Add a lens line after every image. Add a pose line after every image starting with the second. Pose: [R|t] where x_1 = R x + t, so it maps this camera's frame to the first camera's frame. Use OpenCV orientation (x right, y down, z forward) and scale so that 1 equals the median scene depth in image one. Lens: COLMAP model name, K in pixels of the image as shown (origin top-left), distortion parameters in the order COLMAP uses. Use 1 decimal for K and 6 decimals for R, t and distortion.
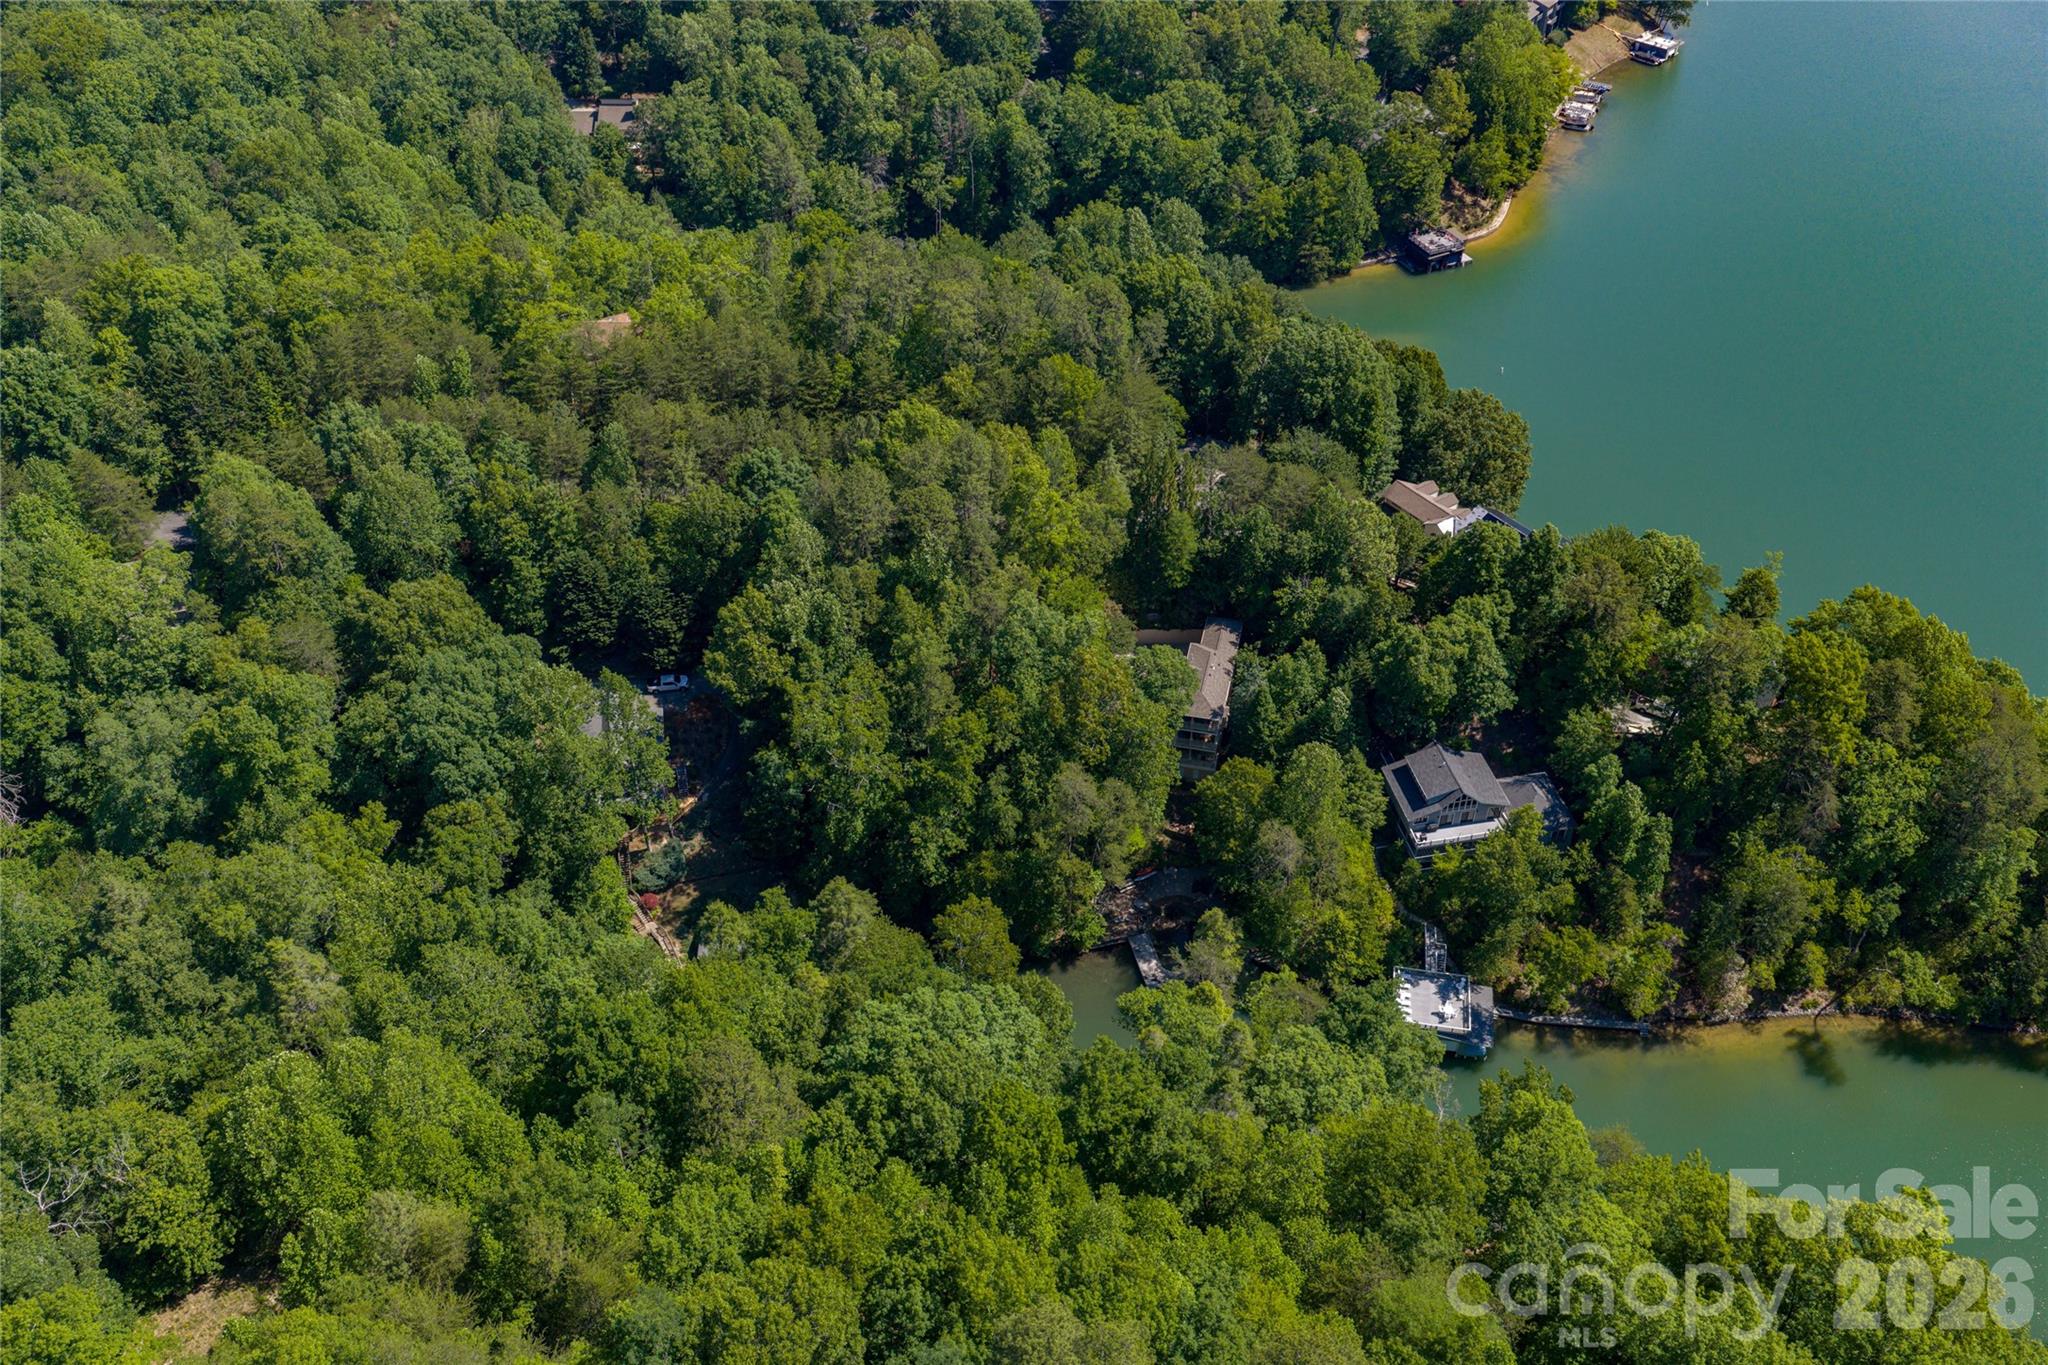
lens RADIAL K [[1703.0, 0, 1032.0], [0, 1703.0, 674.9], [0, 0, 1]] dist [0.040434, -0.065054]
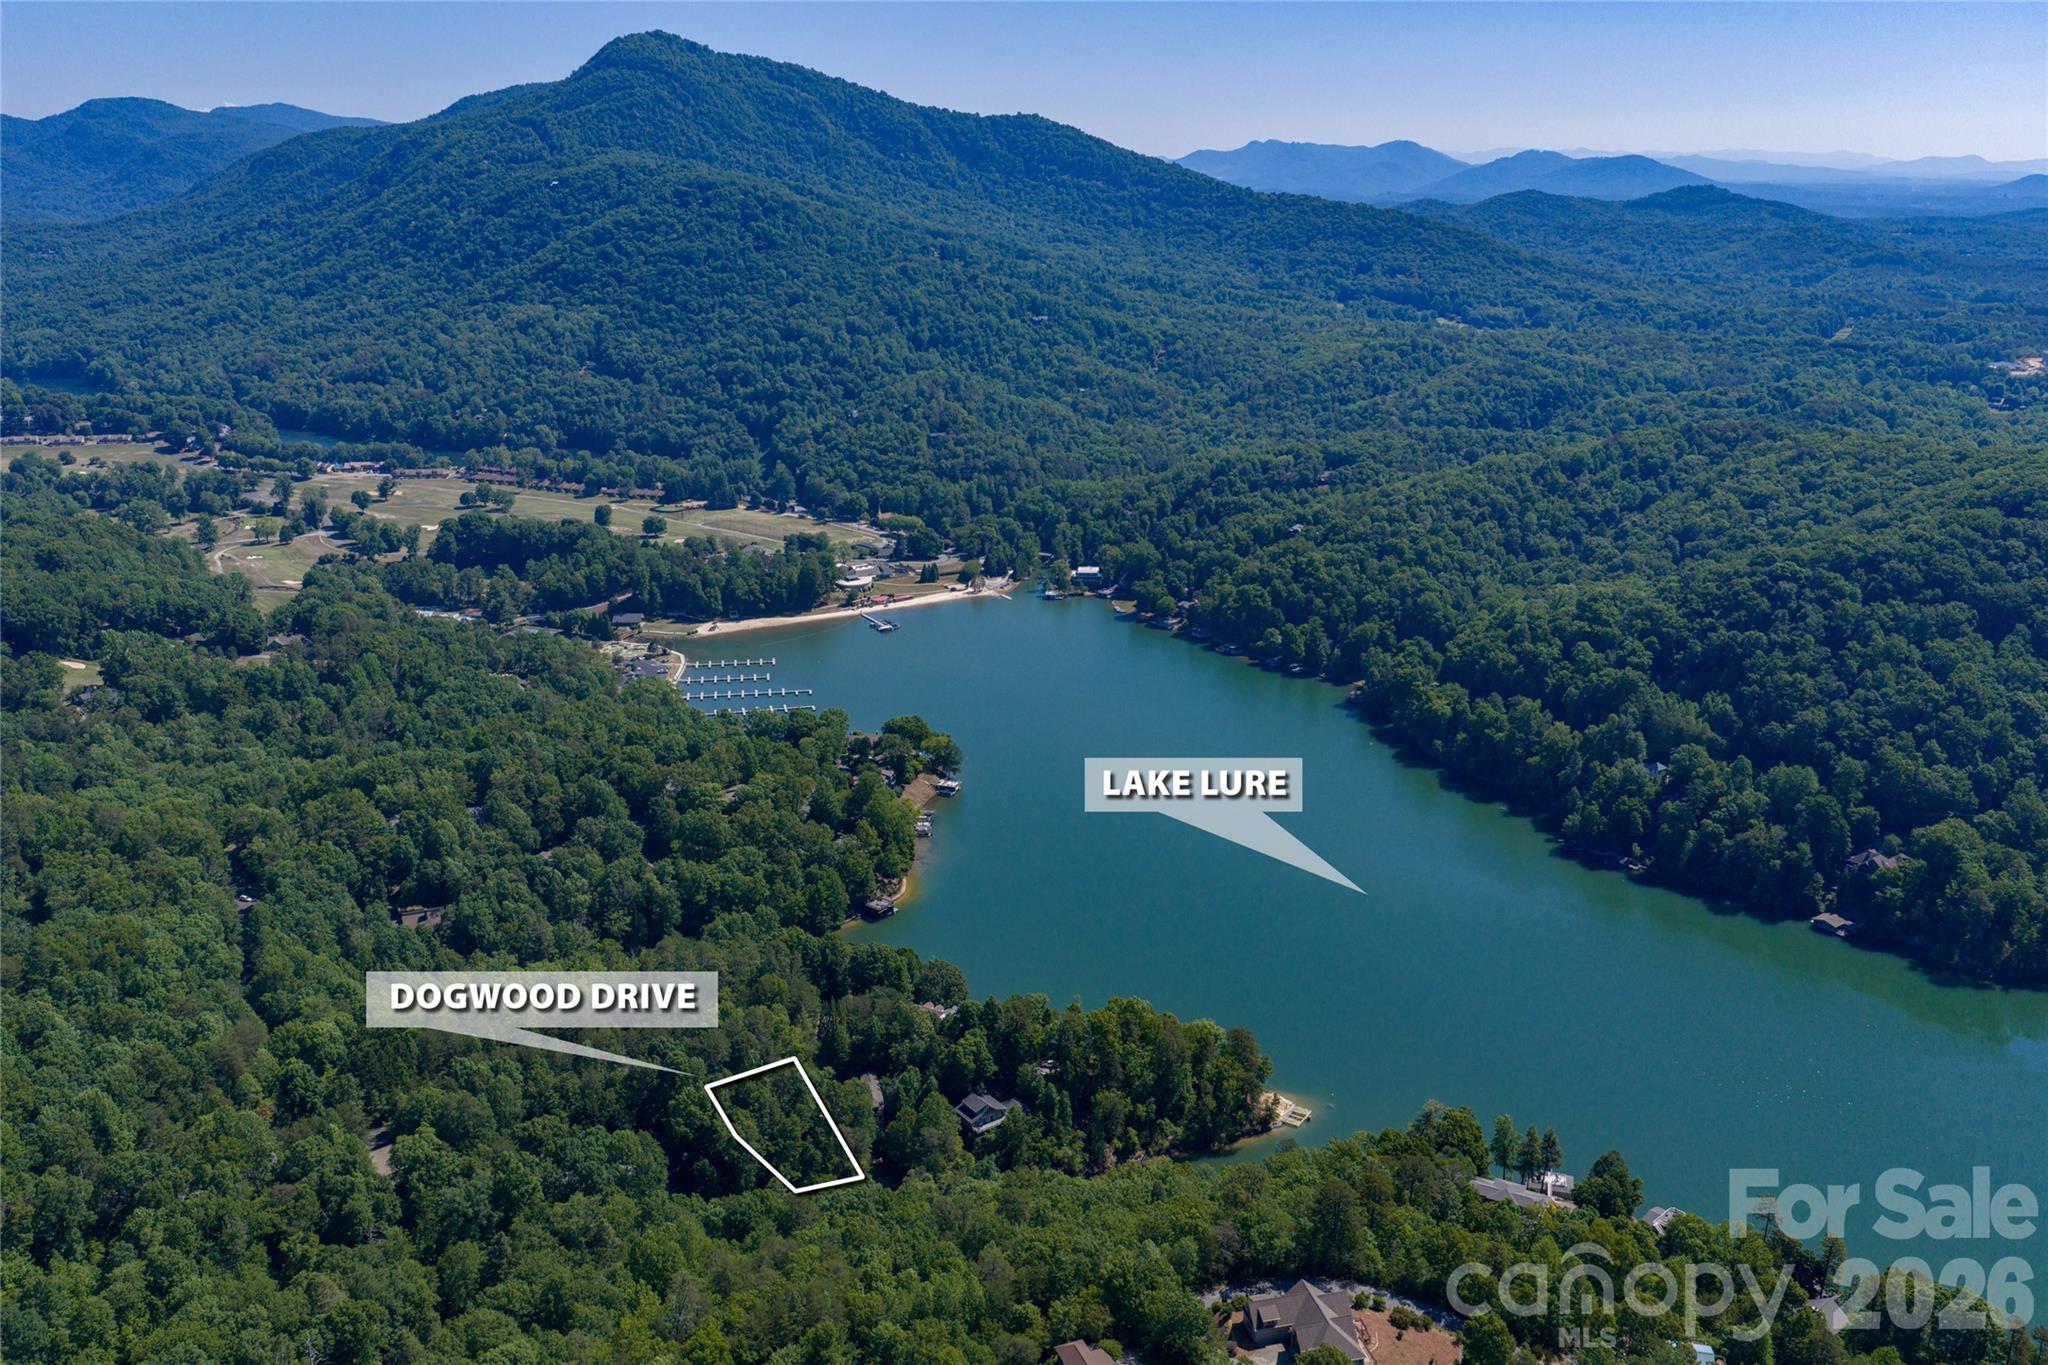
lens RADIAL K [[1703.0, 0, 1032.0], [0, 1703.0, 674.9], [0, 0, 1]] dist [0.040434, -0.065054]
pose [[0.904566, -0.122159, 0.408458, -0.373681], [0.273328, 0.901437, -0.335712, 0.212691], [-0.327189, 0.415317, 0.848799, -0.820865]]
